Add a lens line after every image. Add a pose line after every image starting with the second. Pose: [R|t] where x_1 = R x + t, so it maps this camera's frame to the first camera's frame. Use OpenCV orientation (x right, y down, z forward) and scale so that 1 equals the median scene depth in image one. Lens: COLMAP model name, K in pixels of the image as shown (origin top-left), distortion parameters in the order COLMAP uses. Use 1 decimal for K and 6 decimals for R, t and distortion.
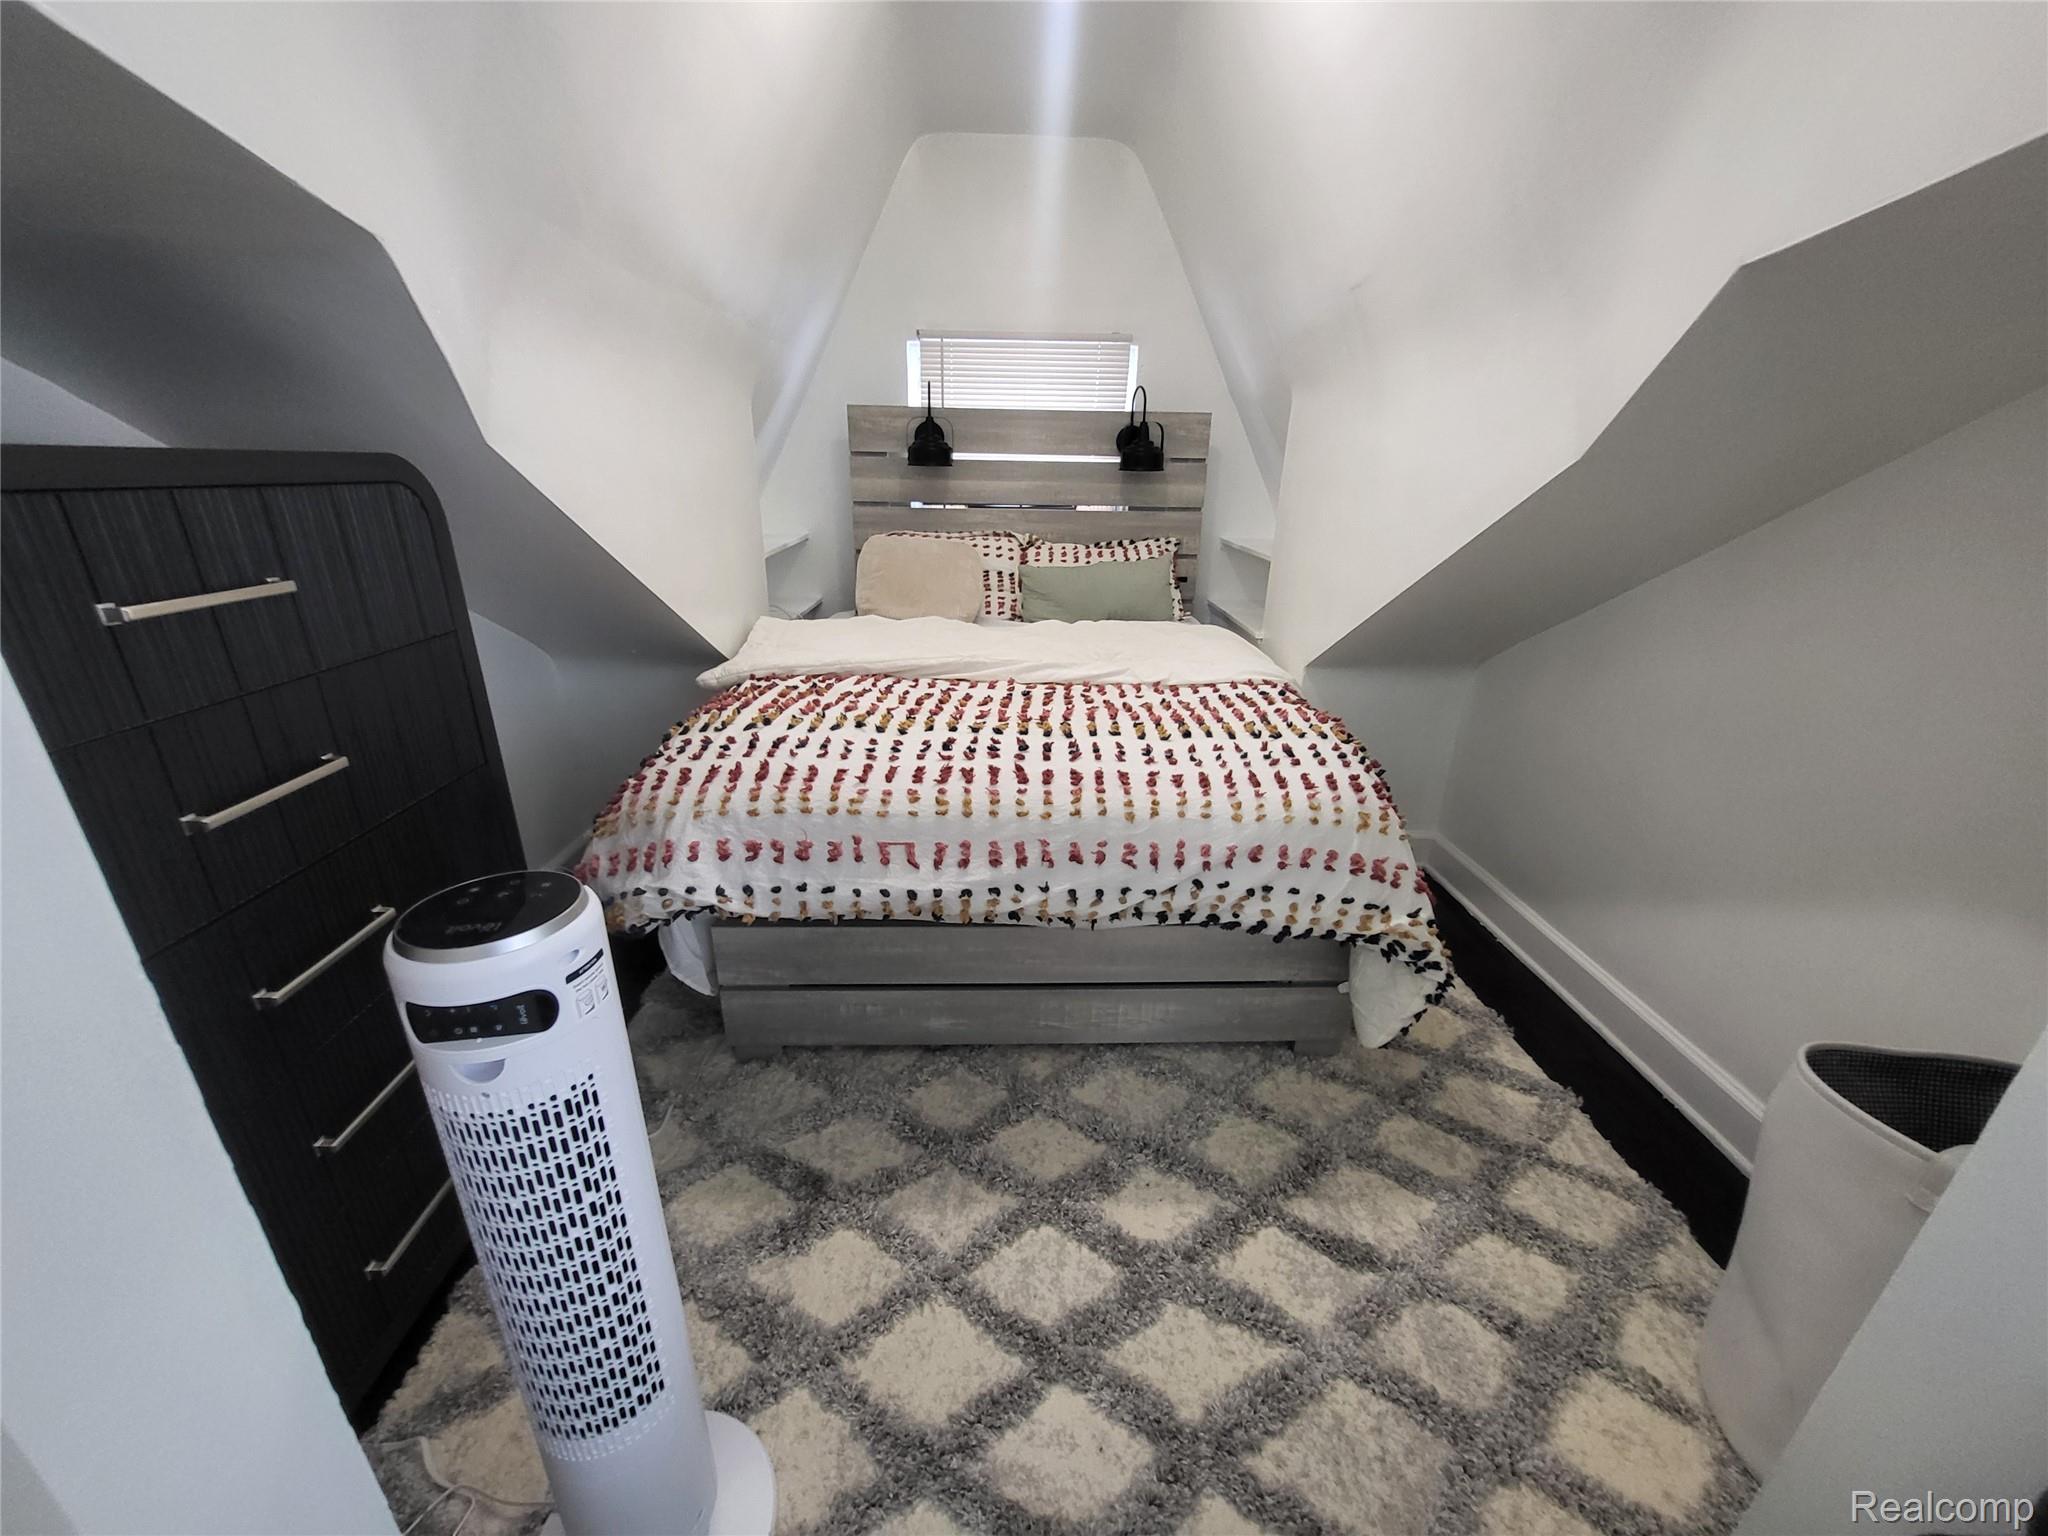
lens RADIAL K [[803.4, 0, 1026.5], [0, 803.4, 776.5], [0, 0, 1]] dist [-0.008166, 0.003281]
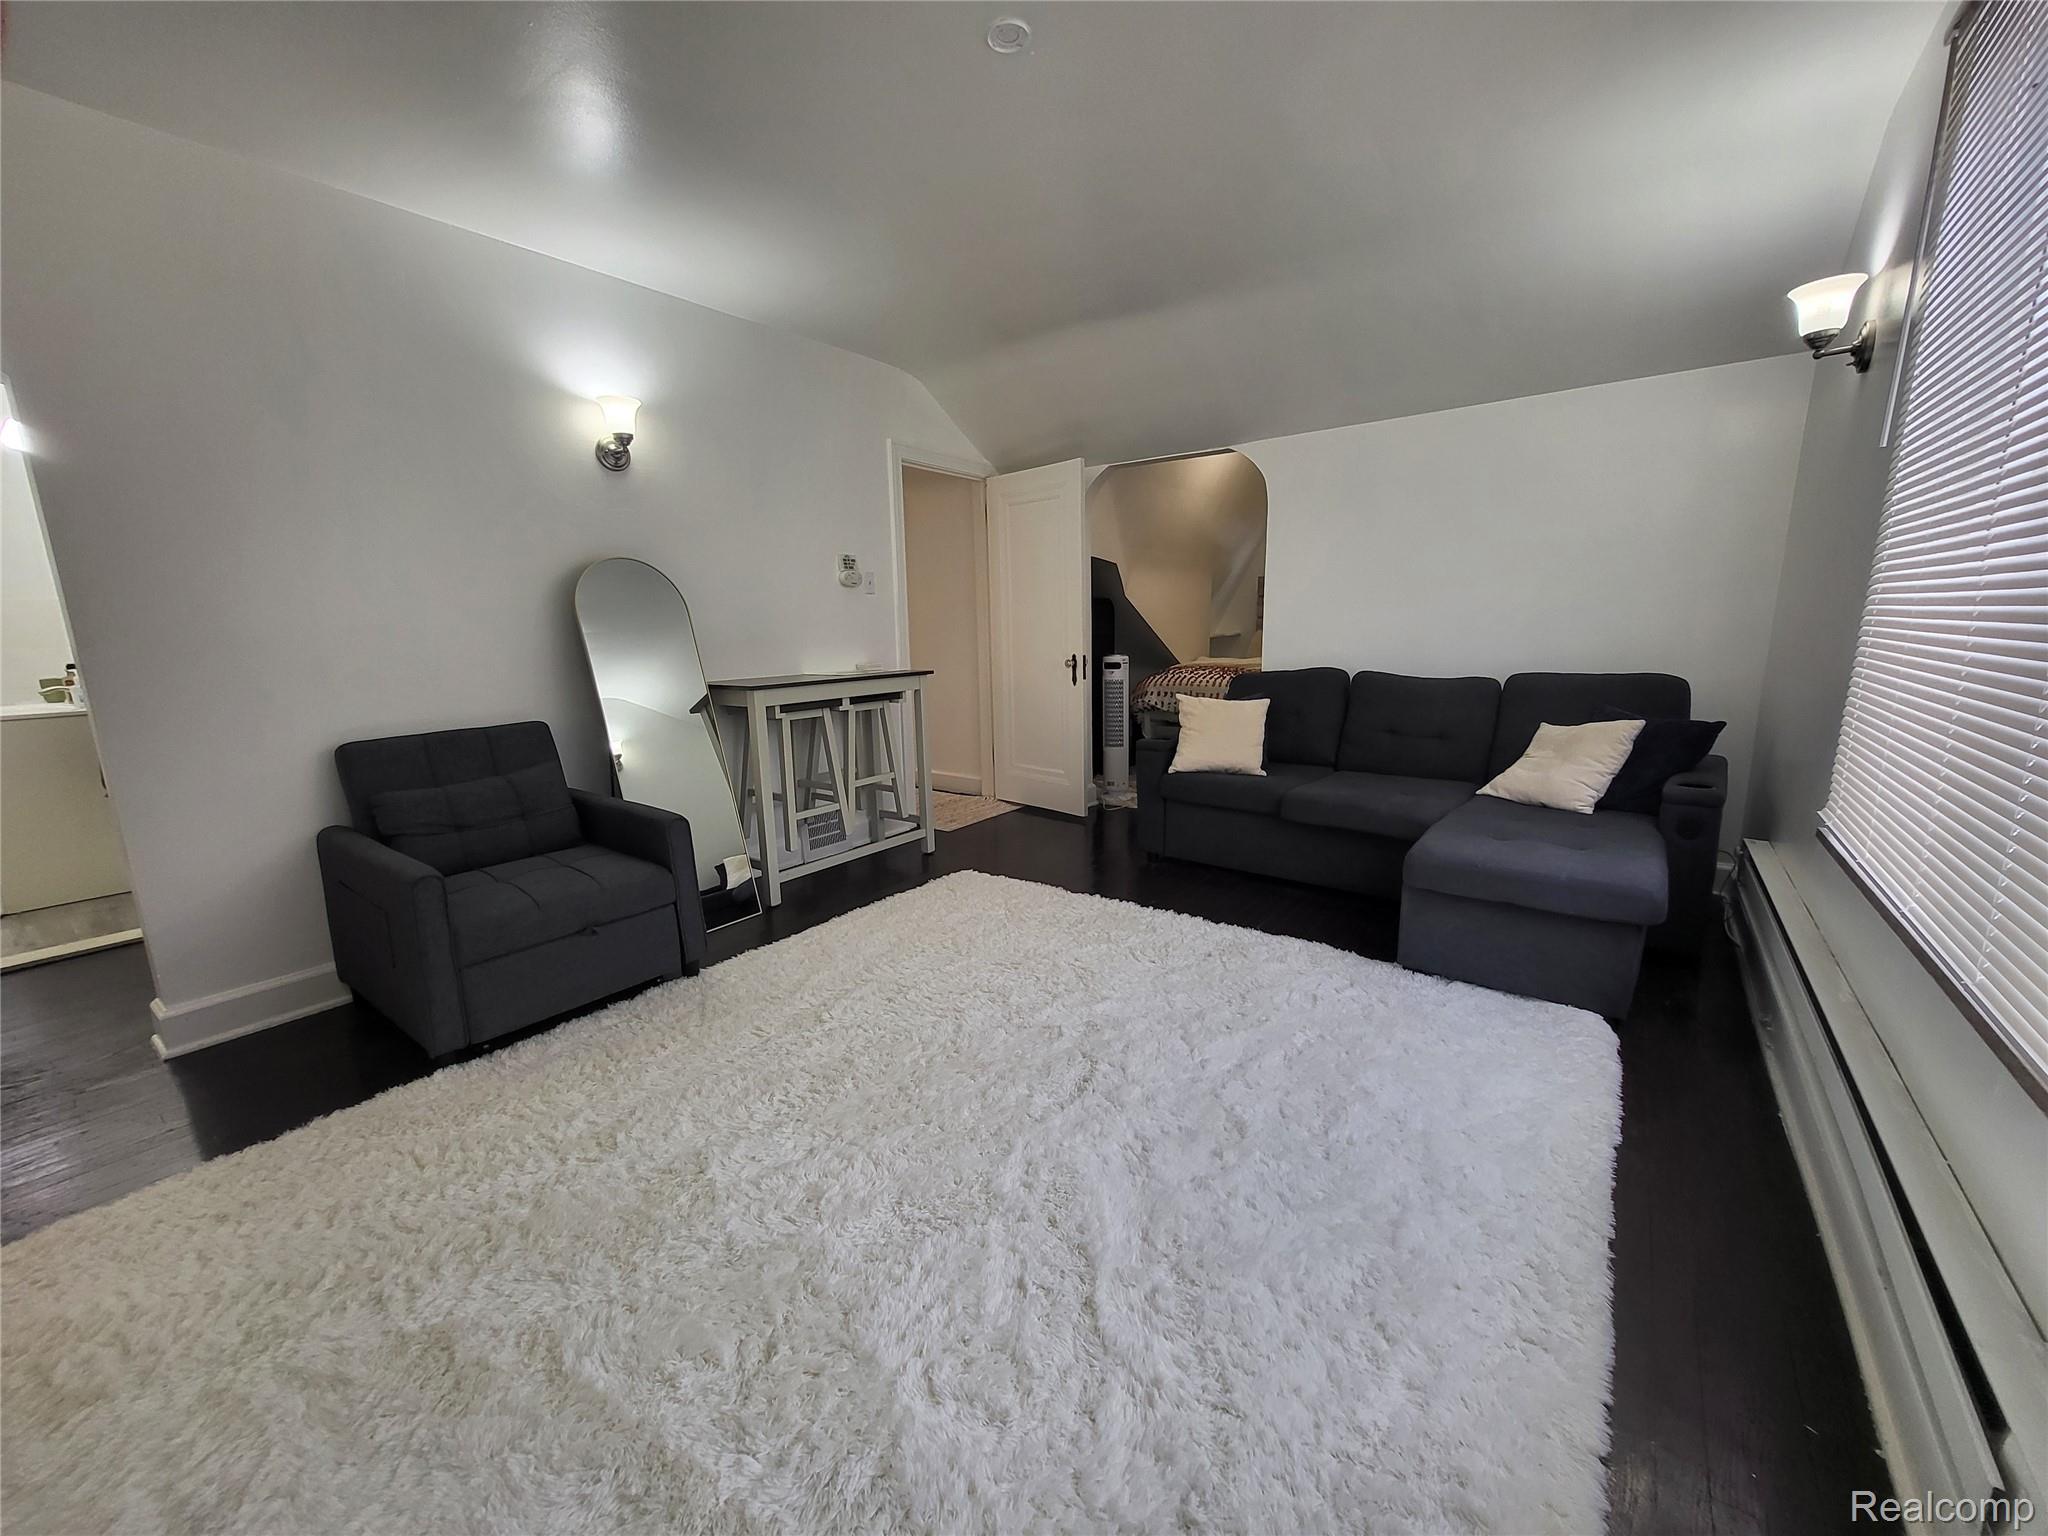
lens RADIAL K [[803.4, 0, 1026.5], [0, 803.4, 776.5], [0, 0, 1]] dist [-0.008166, 0.003281]
pose [[0.785555, 0.083834, -0.613087, 3.262617], [-0.188928, 0.975965, -0.108620, 2.193942], [0.589245, 0.201156, 0.782513, -4.954162]]
